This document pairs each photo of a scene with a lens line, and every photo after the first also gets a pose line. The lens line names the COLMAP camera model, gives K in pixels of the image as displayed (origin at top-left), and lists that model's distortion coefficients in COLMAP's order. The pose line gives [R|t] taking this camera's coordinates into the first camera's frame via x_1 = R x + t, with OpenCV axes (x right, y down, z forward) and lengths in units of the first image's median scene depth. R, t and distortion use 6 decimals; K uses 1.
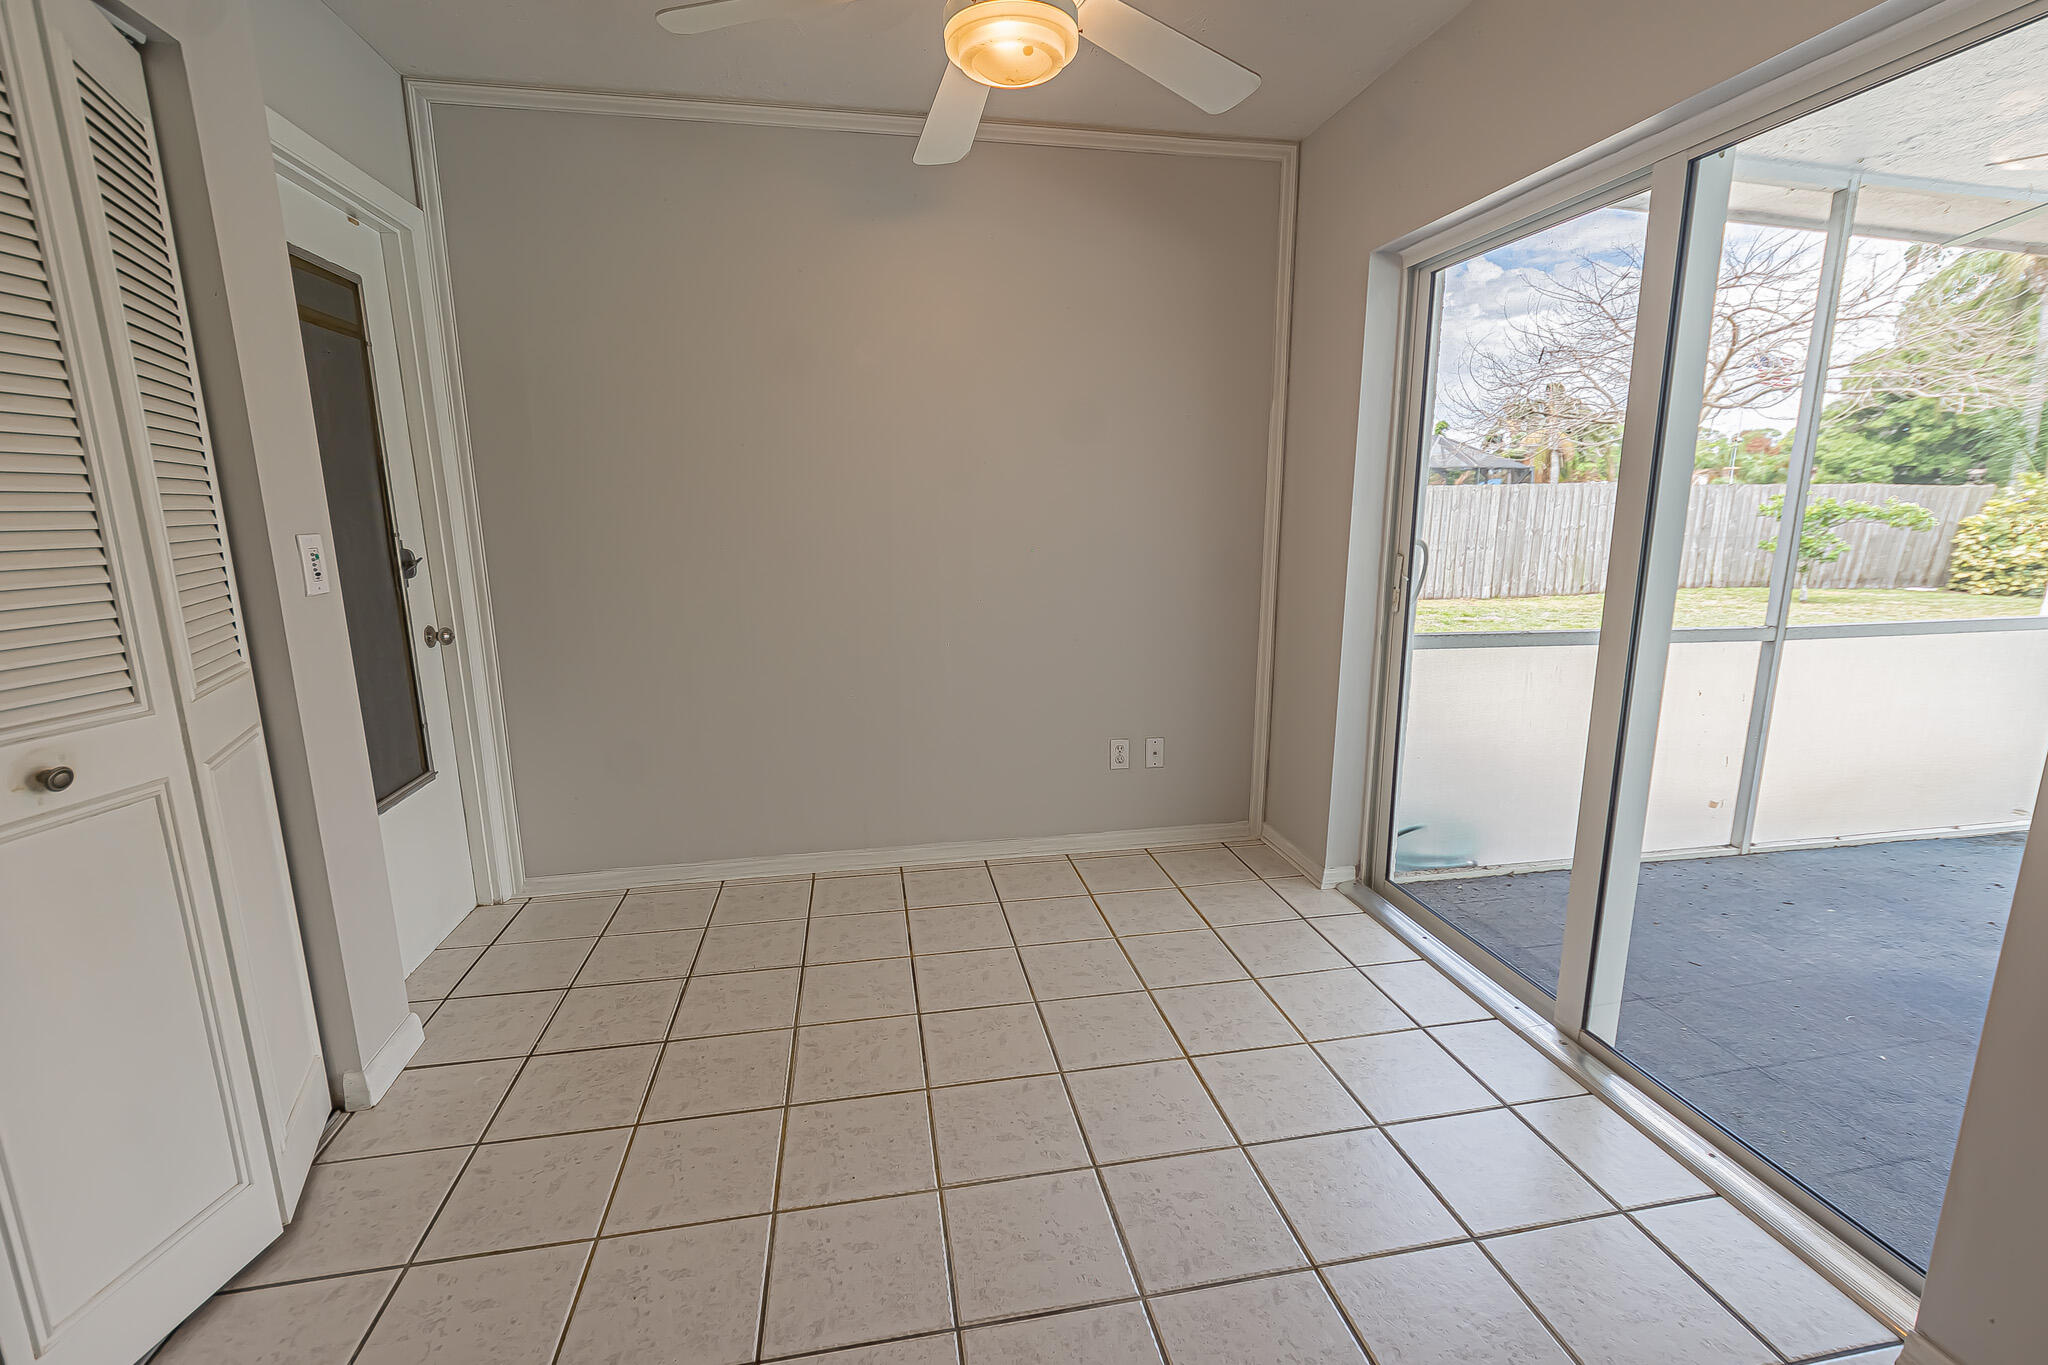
lens RADIAL K [[914.1, 0, 1016.2], [0, 914.1, 697.2], [0, 0, 1]] dist [-0.003897, 0.003393]
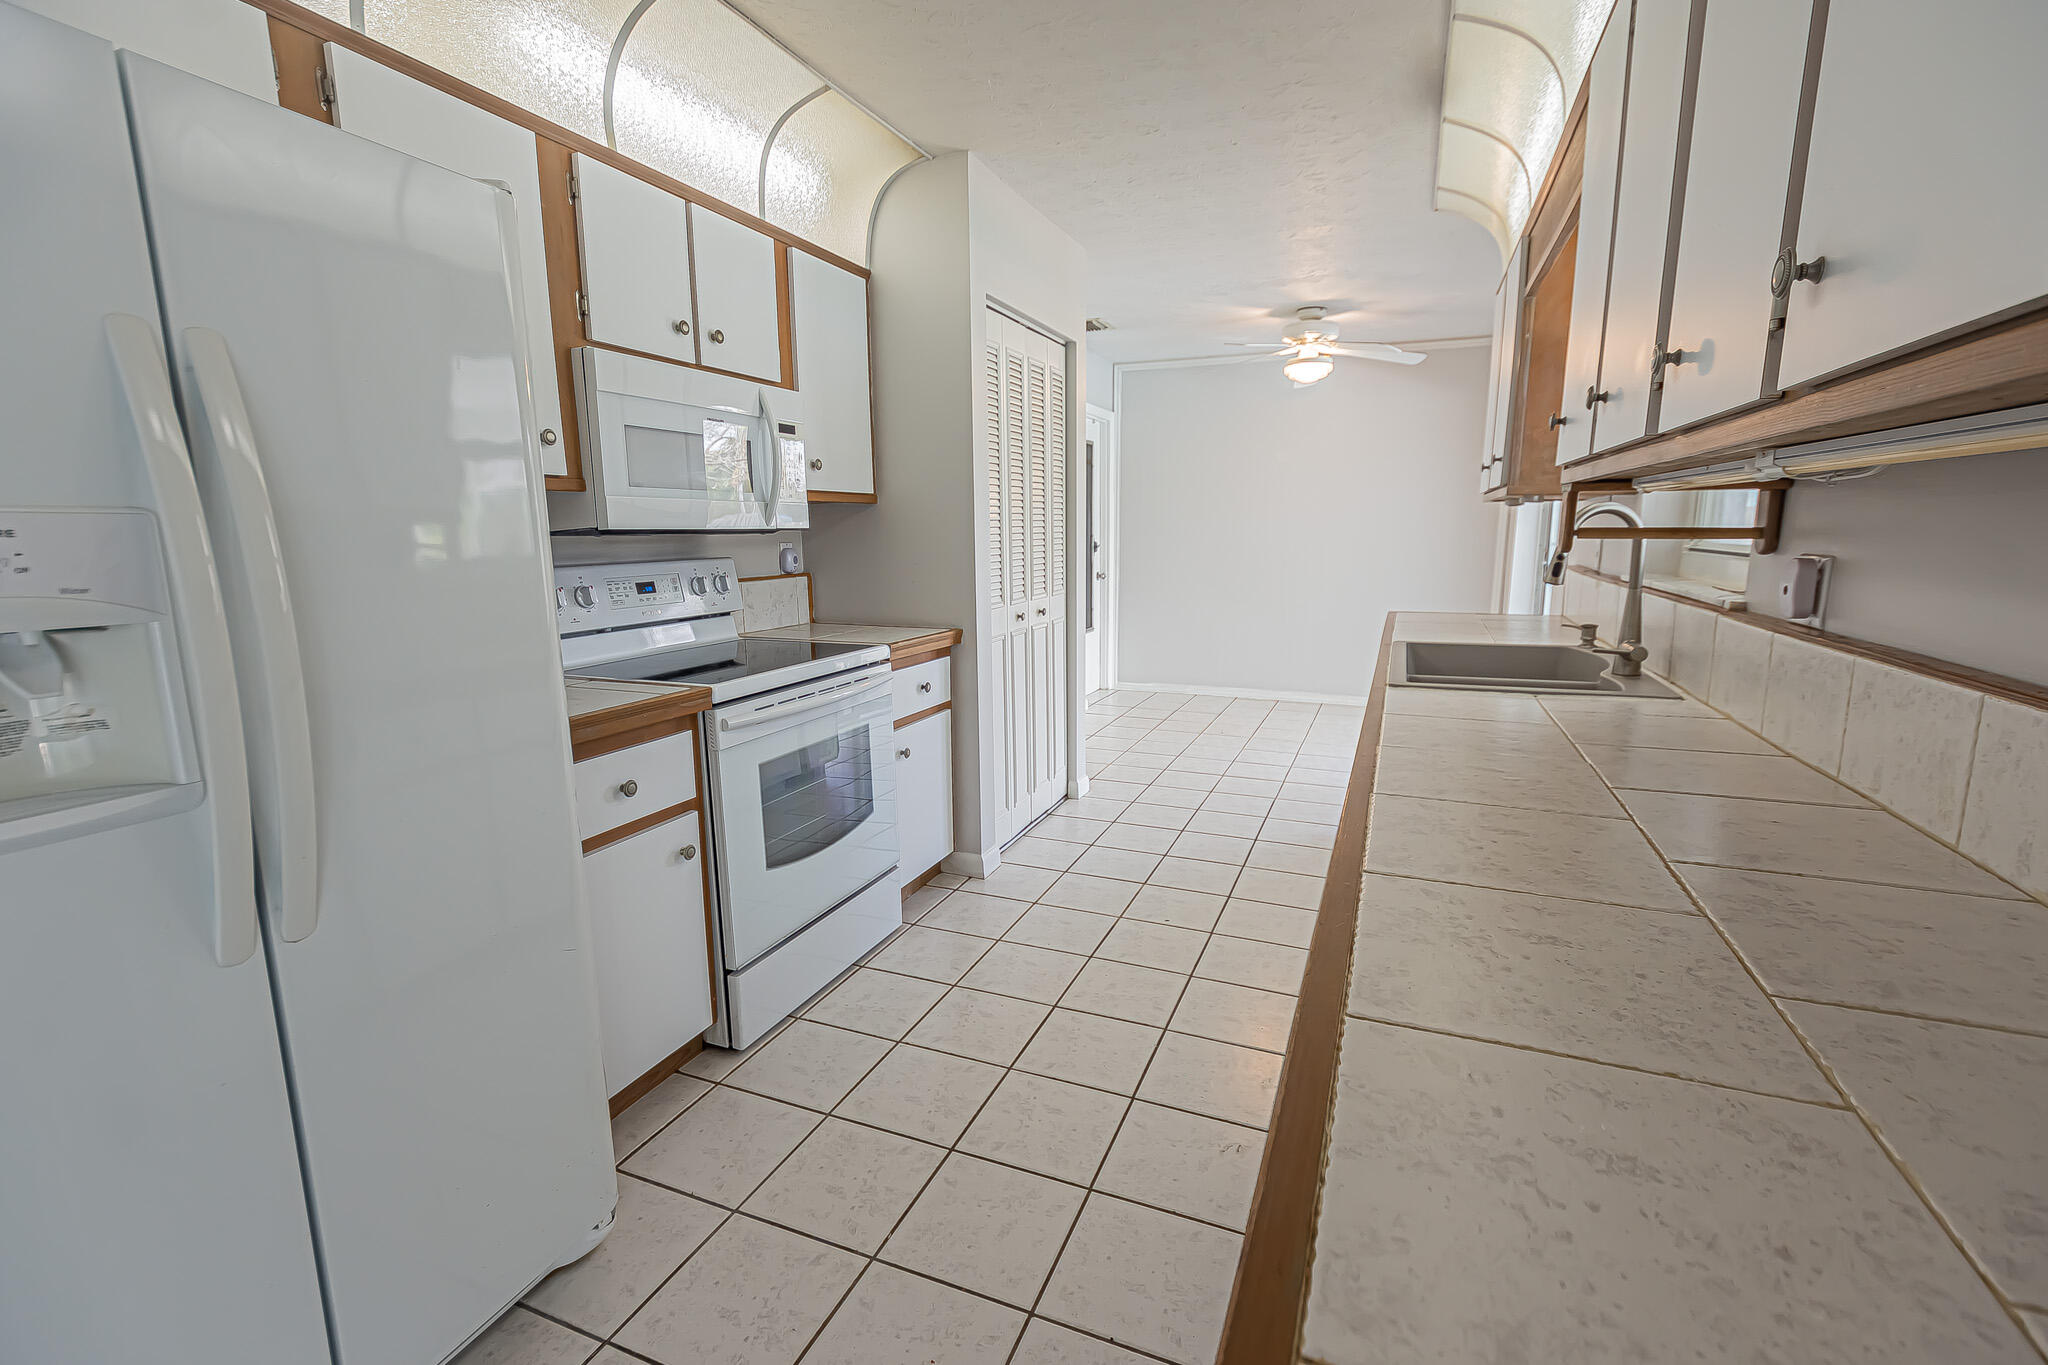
lens RADIAL K [[914.1, 0, 1021.2], [0, 914.1, 688.5], [0, 0, 1]] dist [-0.003897, 0.003393]
pose [[0.817569, 0.099384, -0.567190, 0.671242], [-0.116819, 0.993137, 0.005633, 0.255535], [0.563857, 0.061653, 0.823568, -1.217128]]
